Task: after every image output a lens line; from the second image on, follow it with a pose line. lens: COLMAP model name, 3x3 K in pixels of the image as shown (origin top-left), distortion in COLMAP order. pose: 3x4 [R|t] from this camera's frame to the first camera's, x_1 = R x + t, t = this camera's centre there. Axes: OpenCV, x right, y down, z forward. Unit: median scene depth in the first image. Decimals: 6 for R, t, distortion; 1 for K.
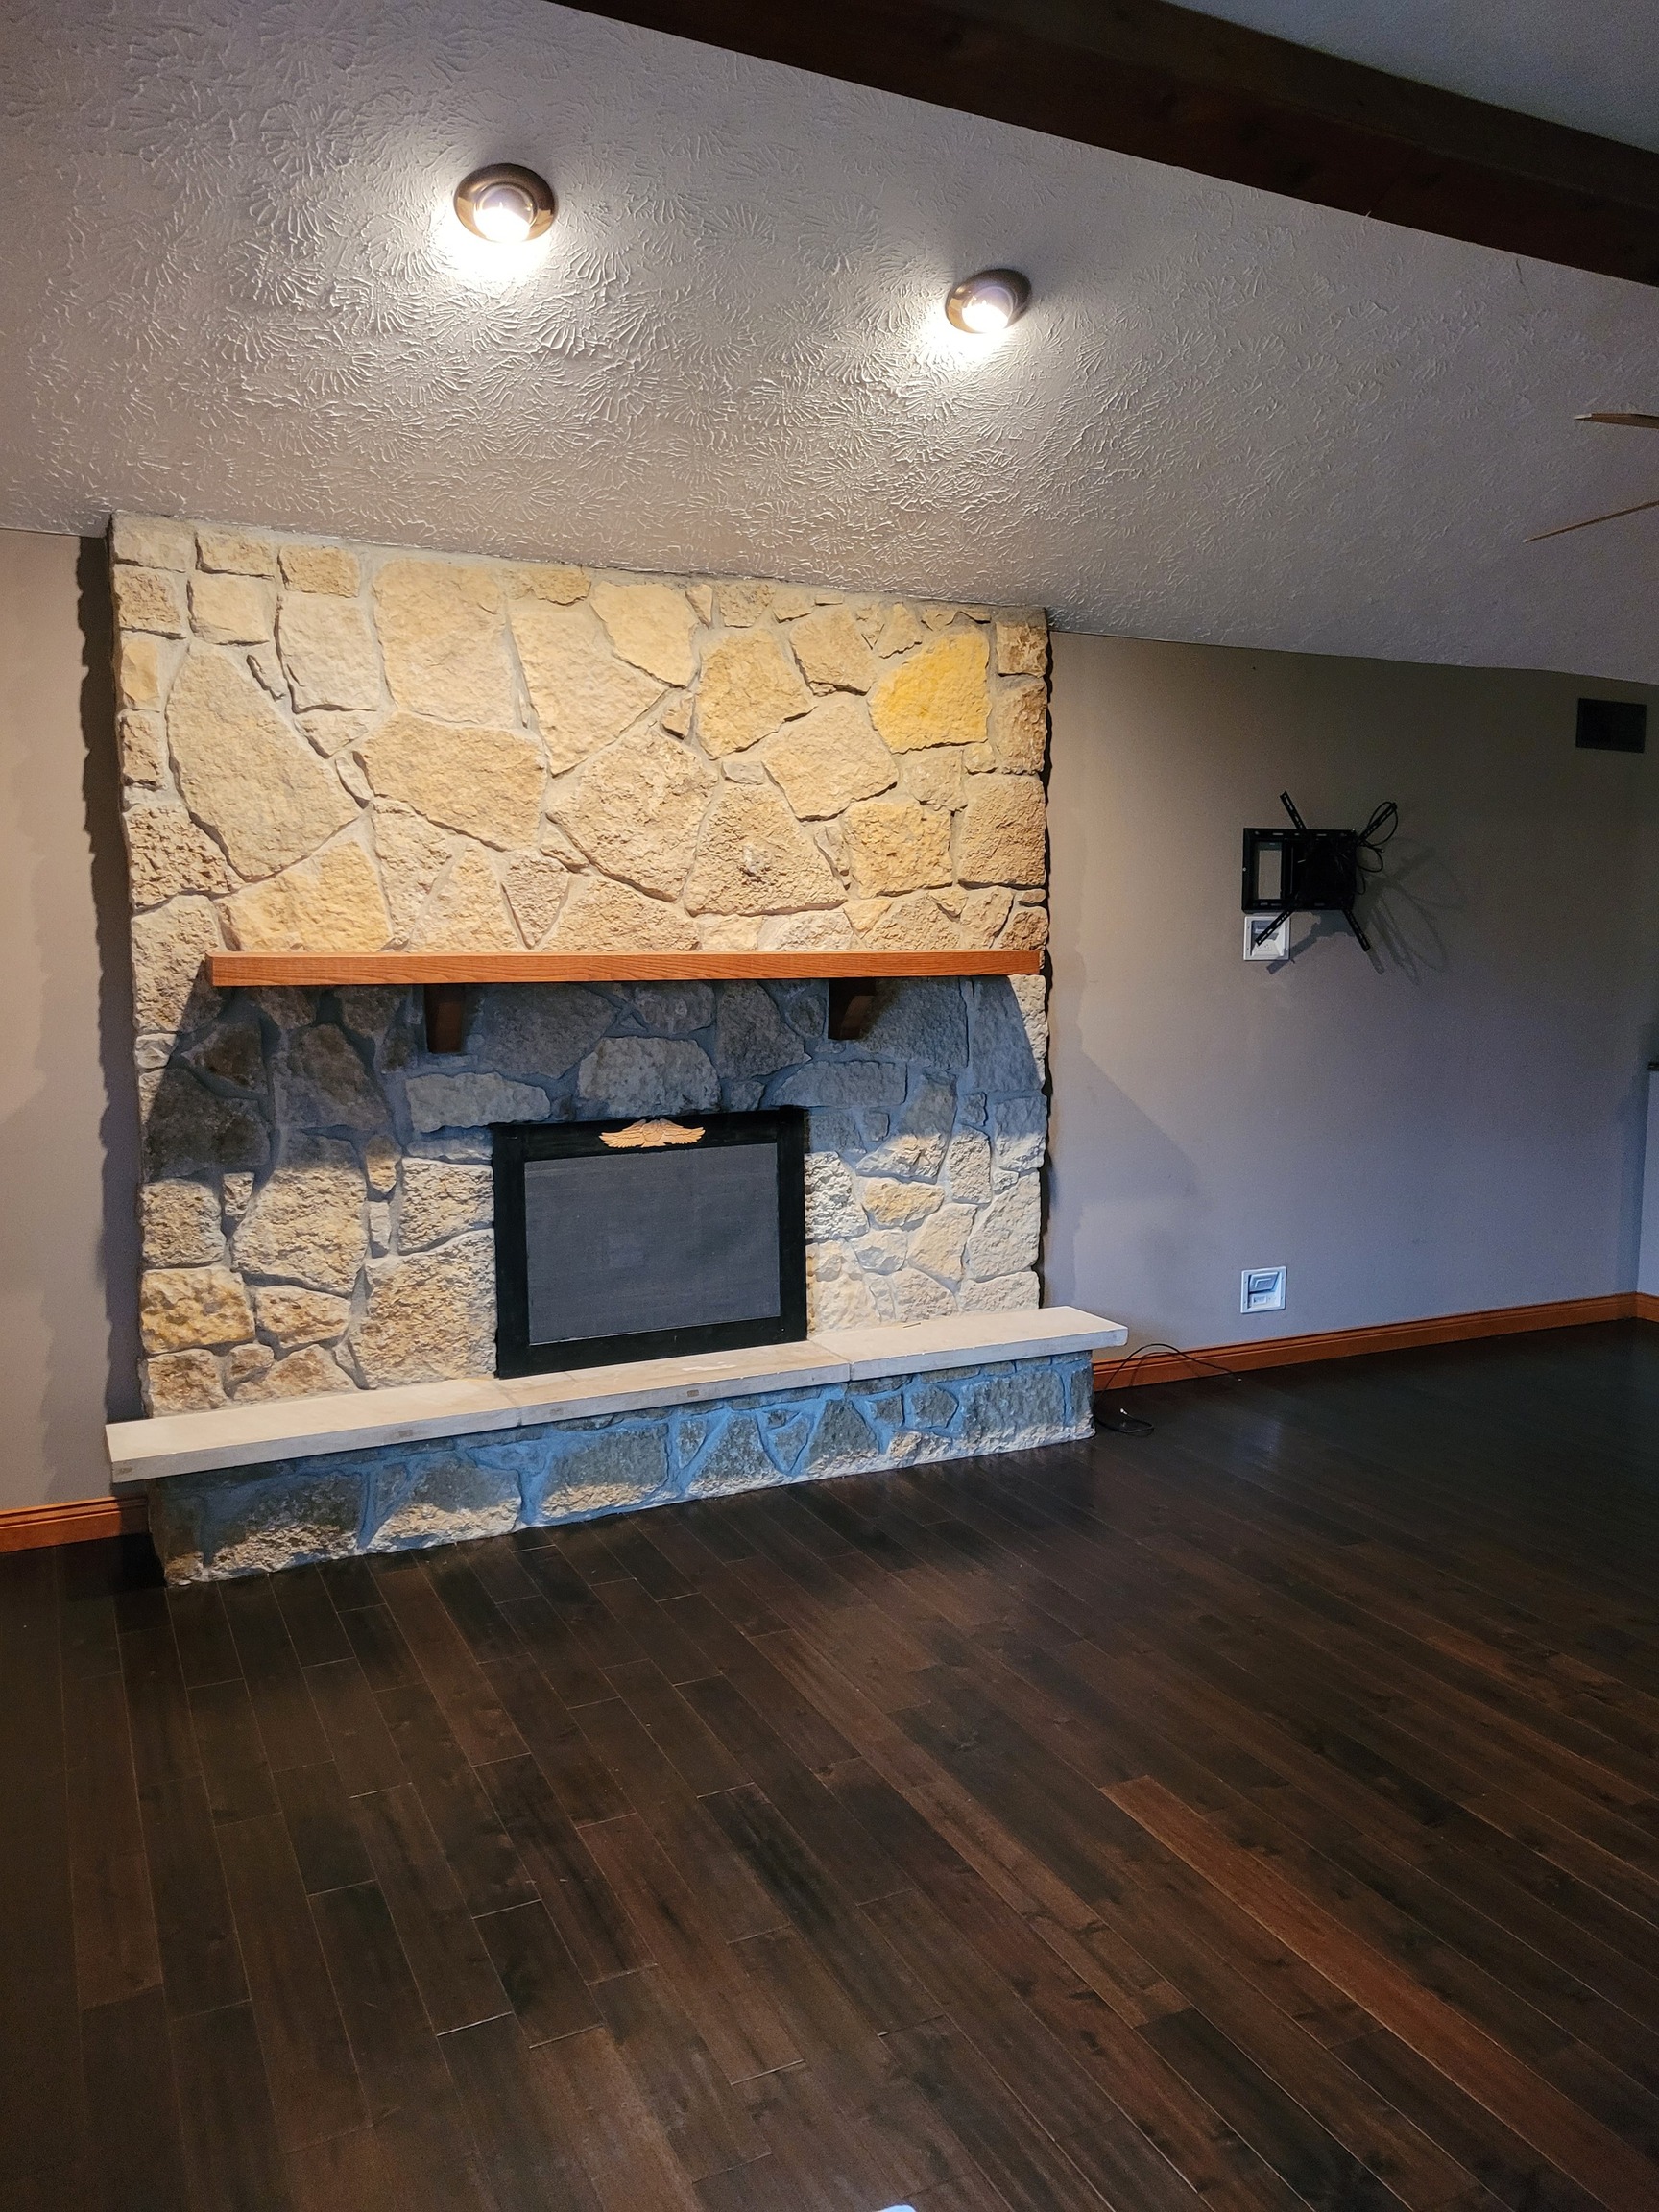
lens RADIAL K [[1610.6, 0, 829.5], [0, 1610.6, 1106.0], [0, 0, 1]] dist [0.024462, 0.000468]
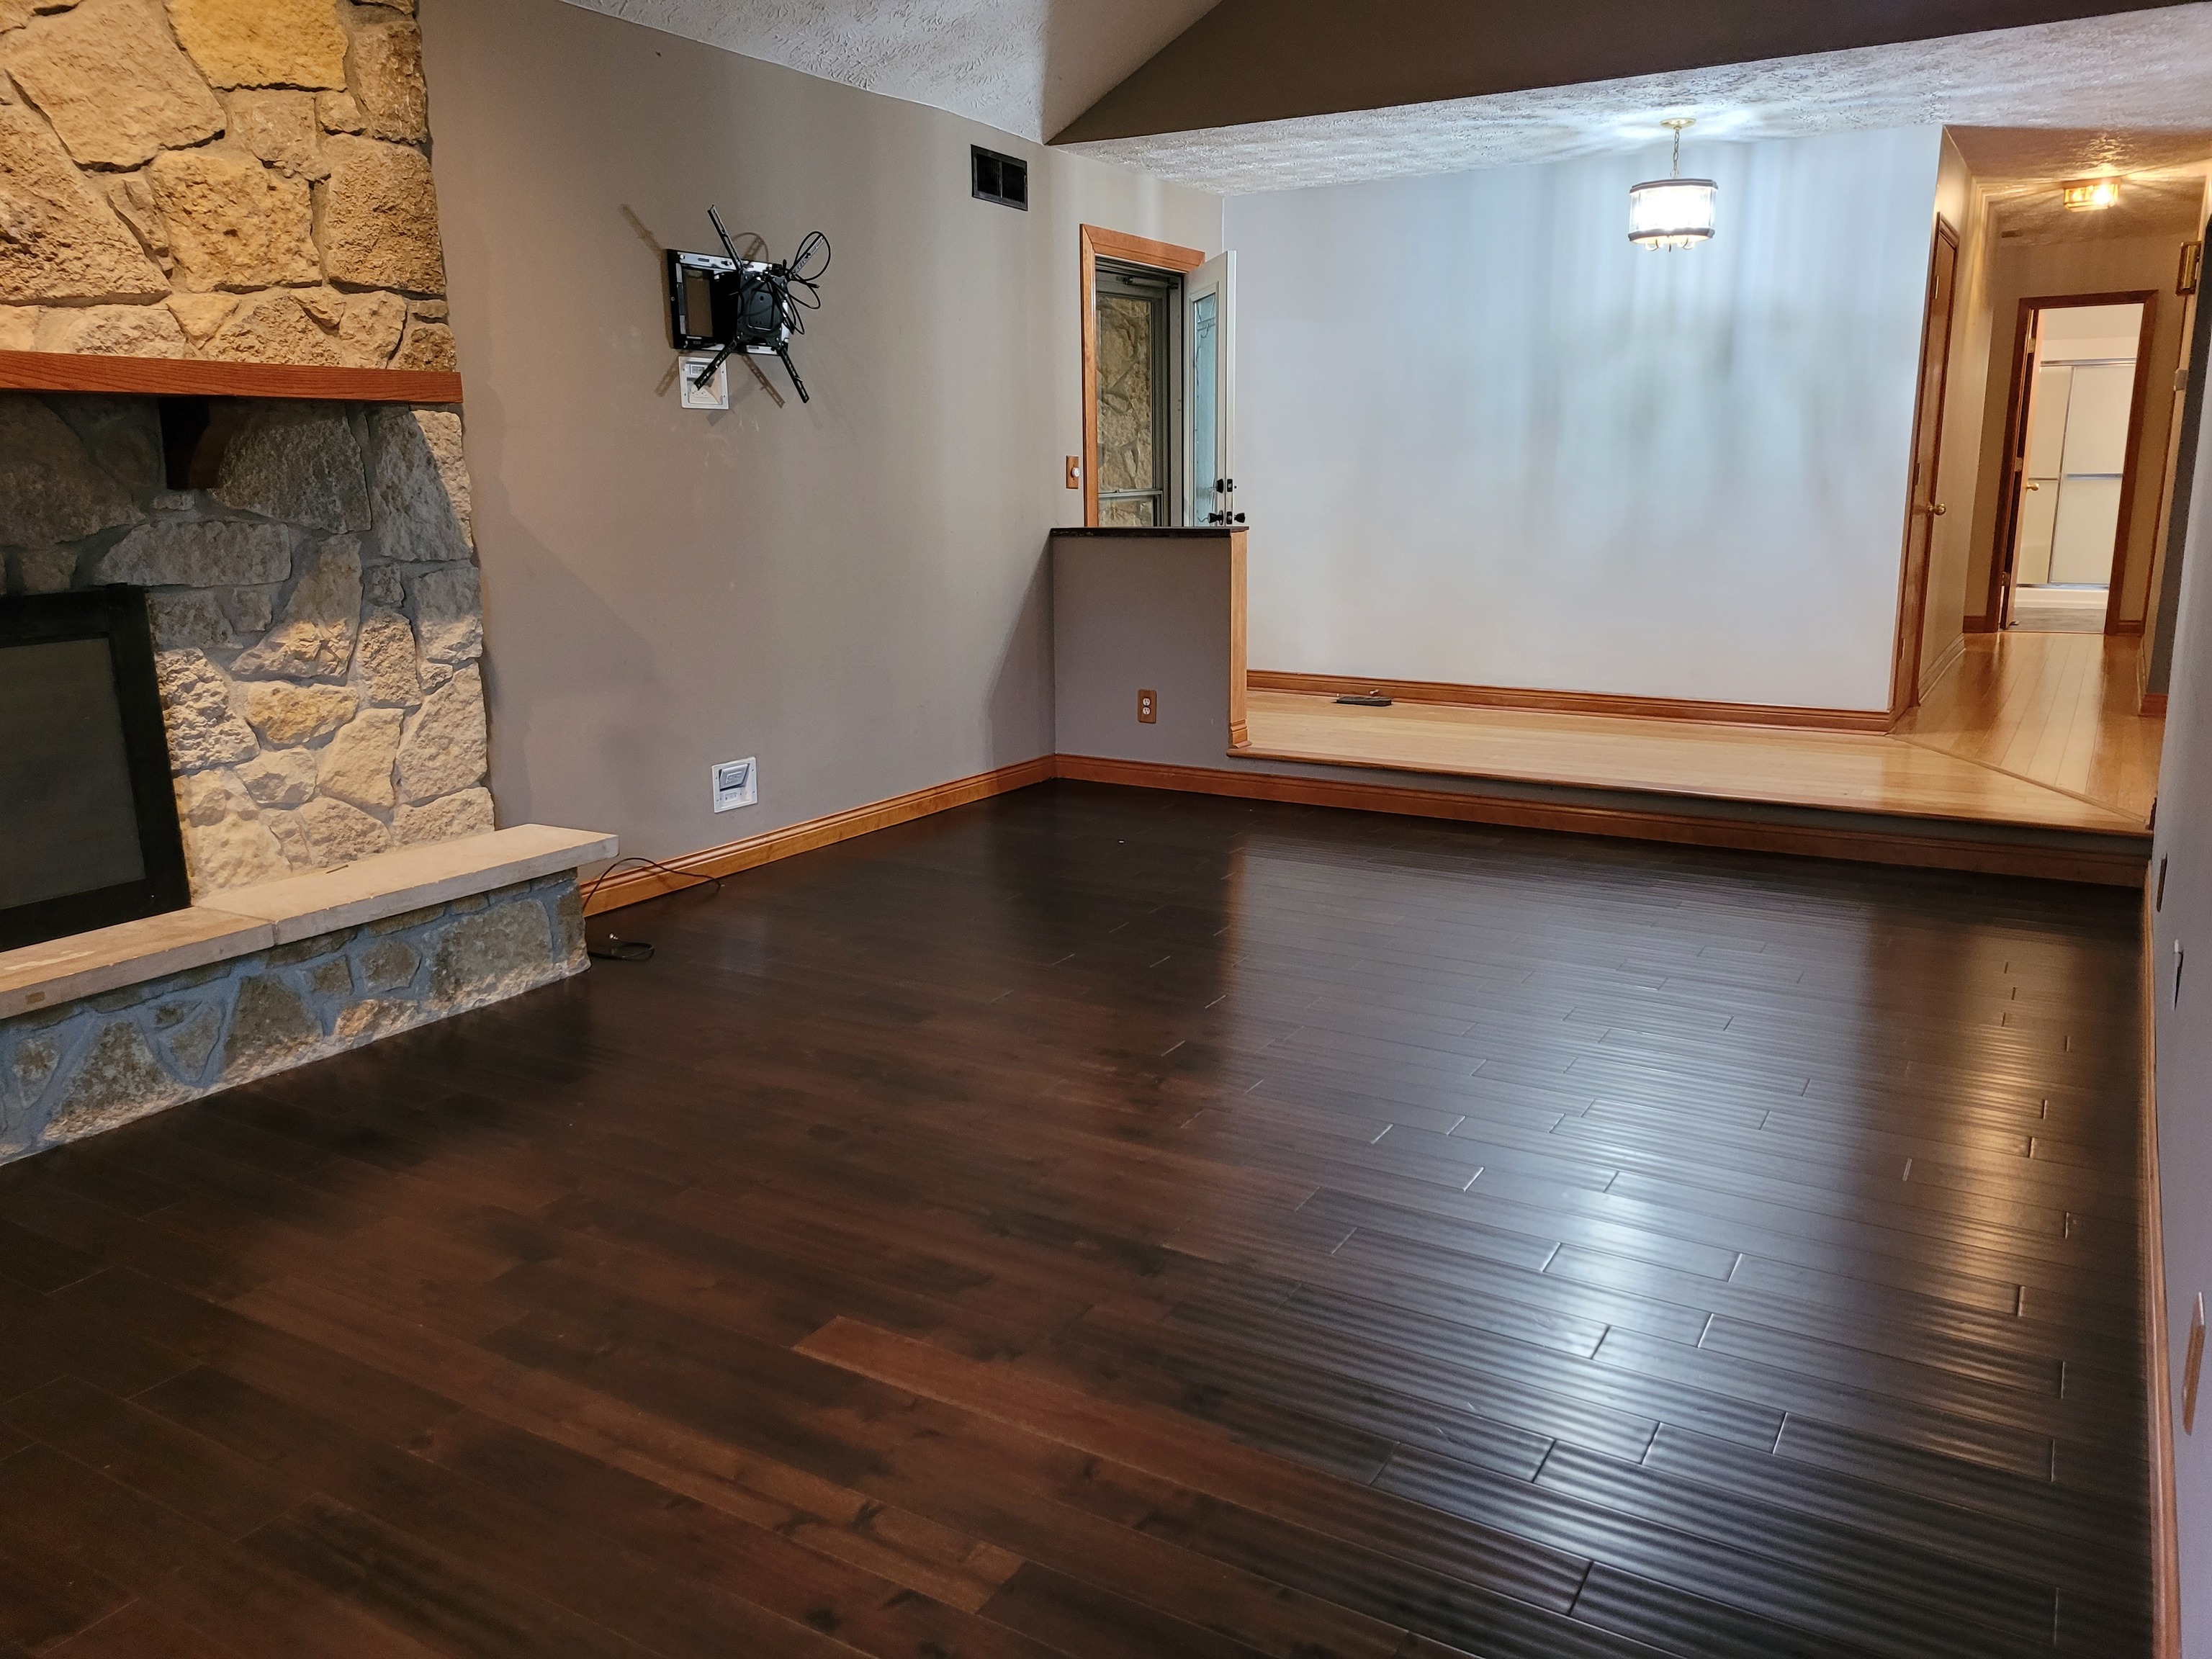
lens RADIAL K [[1655.6, 0, 1112.0], [0, 1655.6, 800.8], [0, 0, 1]] dist [0.041437, -0.033564]
pose [[0.837641, -0.120622, 0.532736, -0.061747], [0.070221, 0.990999, 0.113972, 0.039893], [-0.541688, -0.058058, 0.838572, 0.136223]]
